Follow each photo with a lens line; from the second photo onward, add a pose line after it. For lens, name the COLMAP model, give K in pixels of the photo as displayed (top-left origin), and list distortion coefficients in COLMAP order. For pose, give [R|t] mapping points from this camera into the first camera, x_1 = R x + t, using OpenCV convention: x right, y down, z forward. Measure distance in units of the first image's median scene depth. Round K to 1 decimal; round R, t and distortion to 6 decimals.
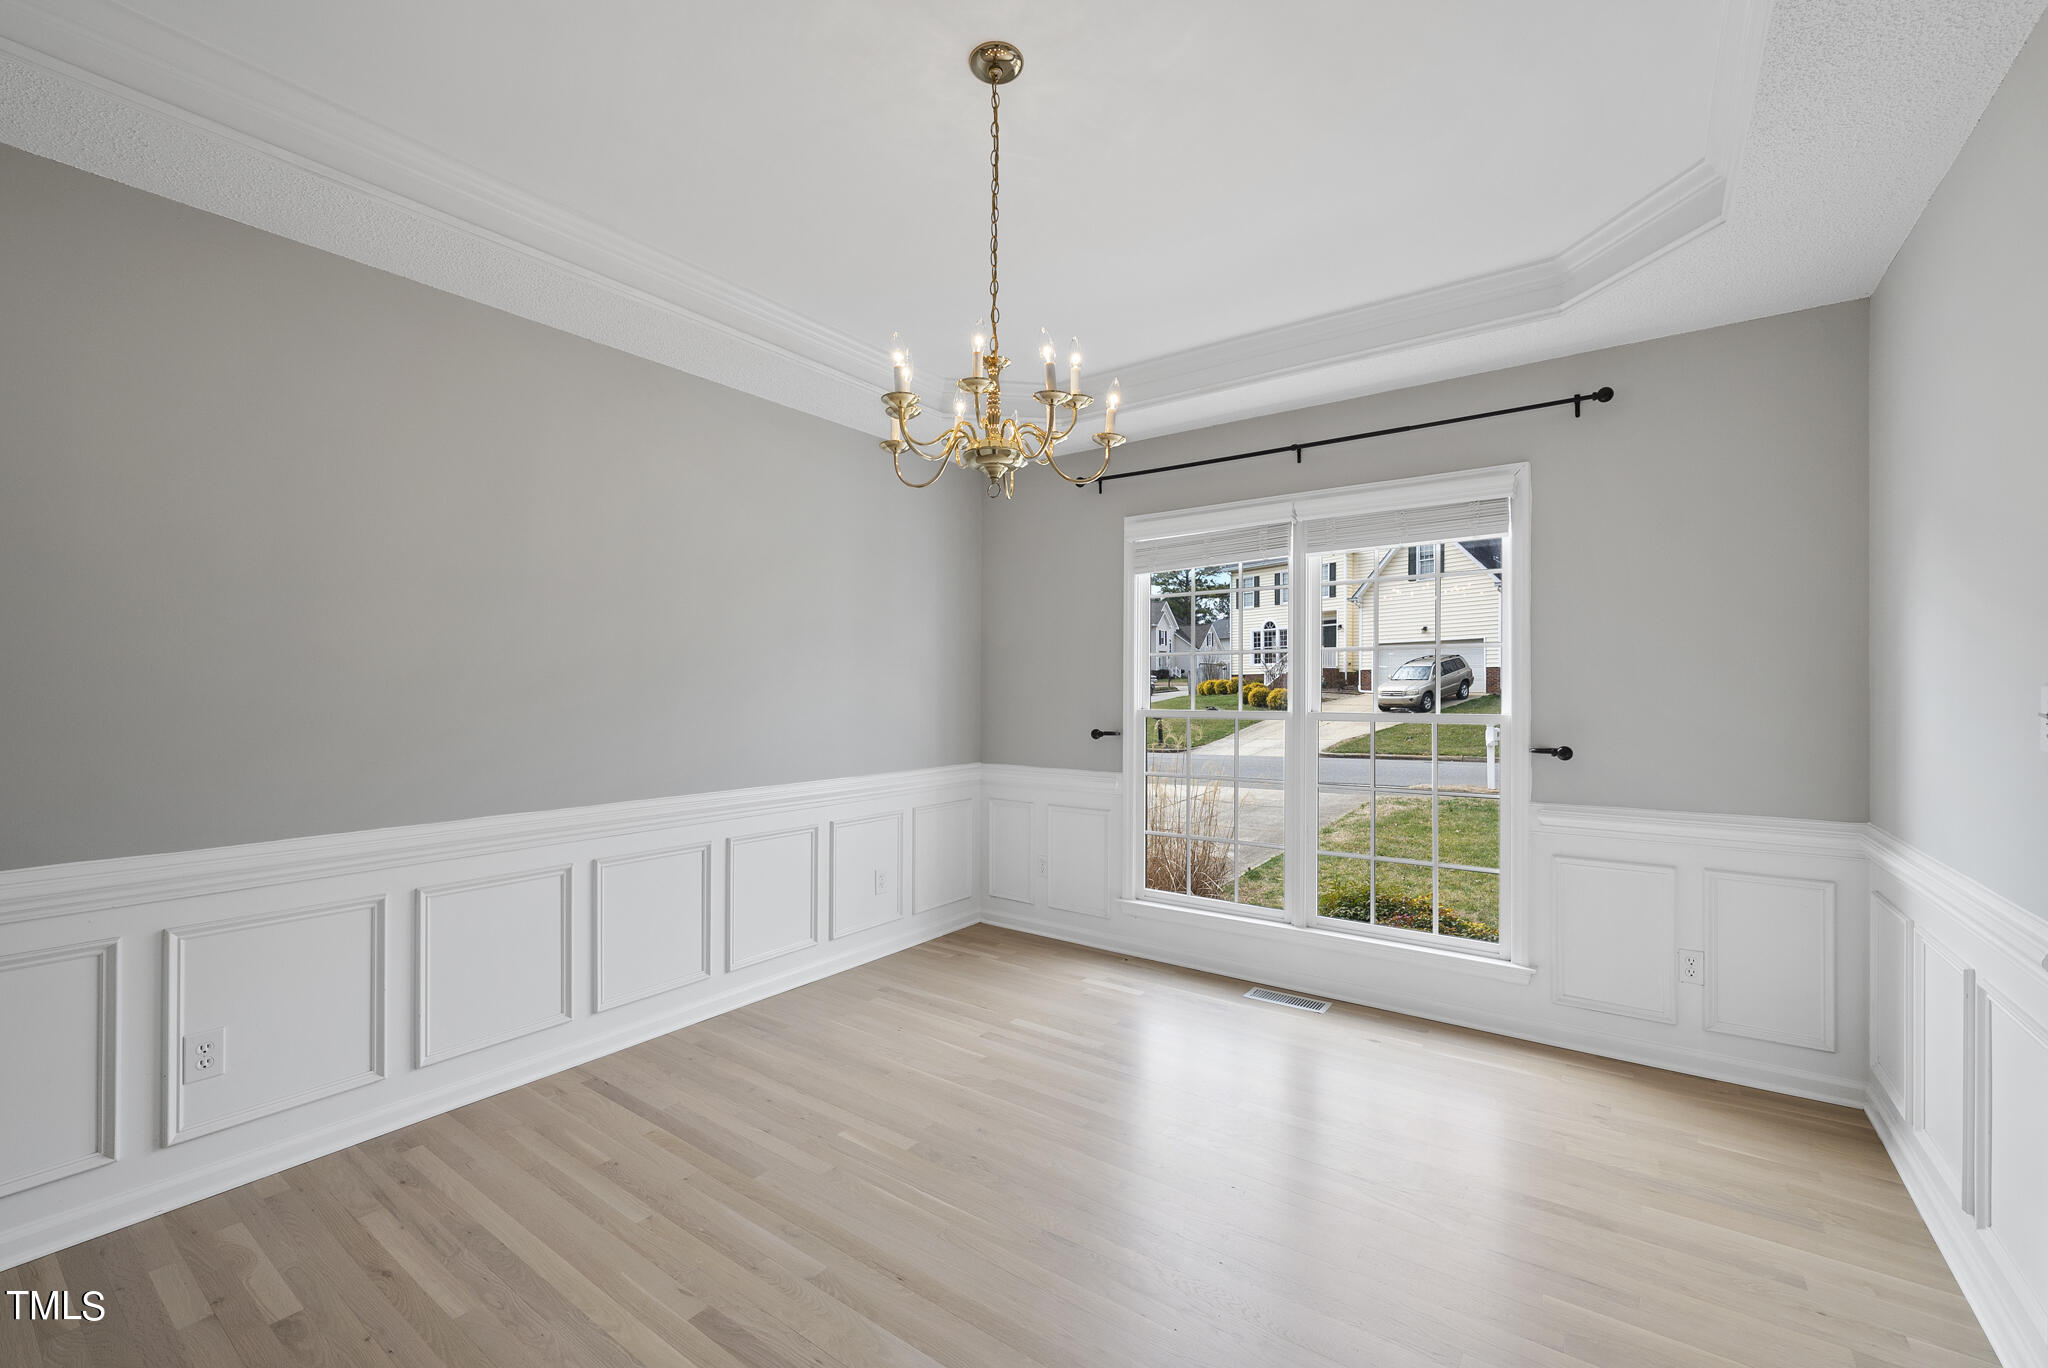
lens RADIAL K [[847.1, 0, 1020.3], [0, 847.1, 681.0], [0, 0, 1]] dist [0.001805, 0.000350]
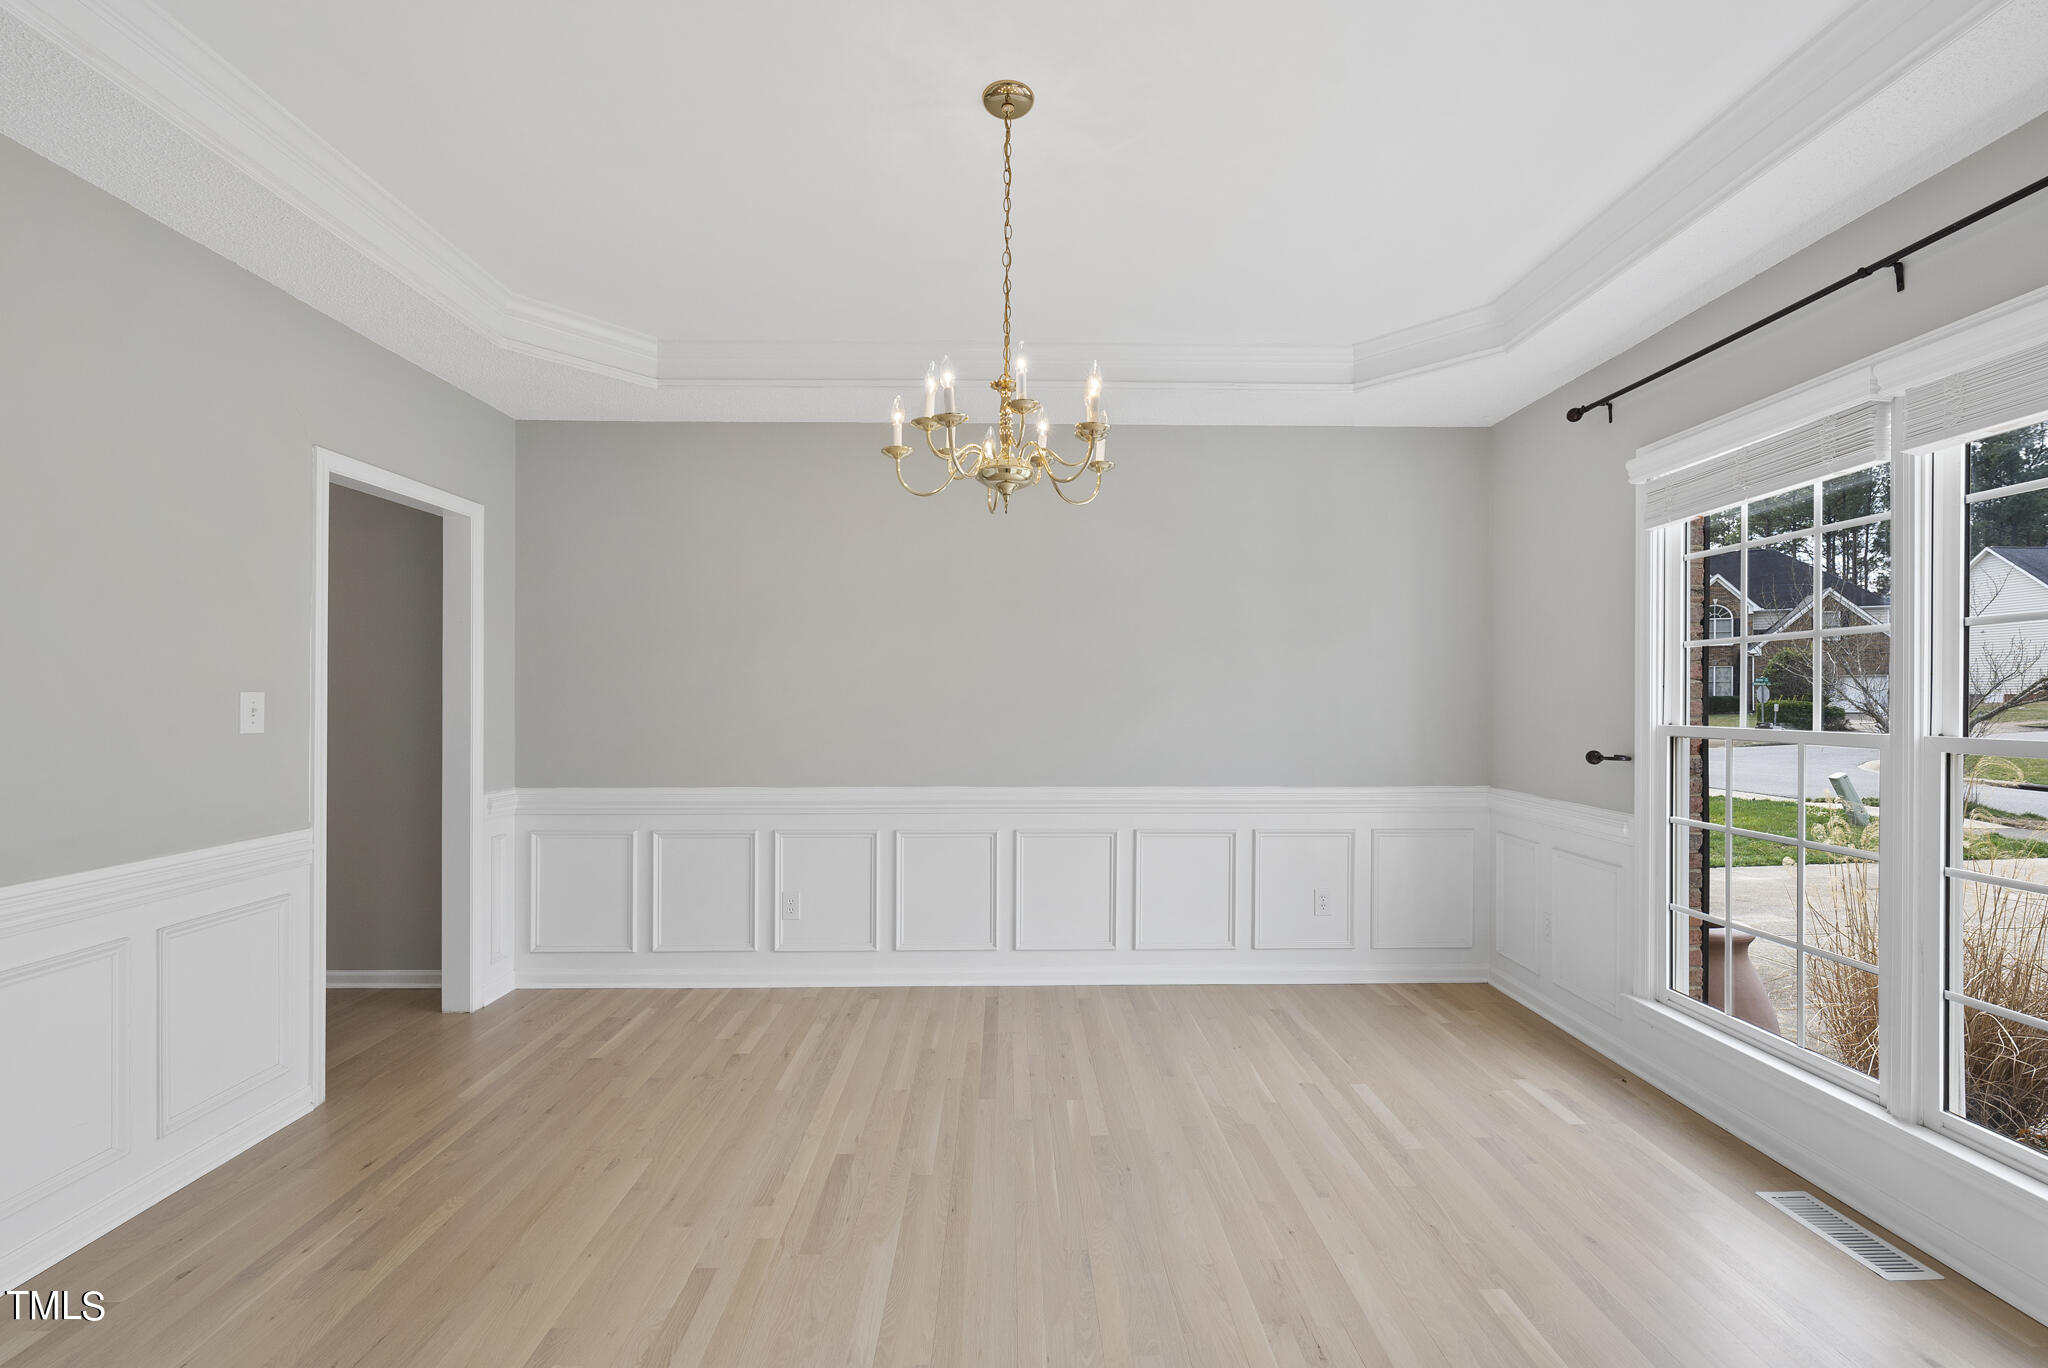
lens RADIAL K [[849.6, 0, 1024.0], [0, 849.6, 684.0], [0, 0, 1]] dist [-0.000632, -0.000163]
pose [[0.600047, -0.012012, -0.799874, 0.439199], [0.007602, 0.999928, -0.009313, 0.003647], [0.799928, -0.000493, 0.600095, 0.203129]]
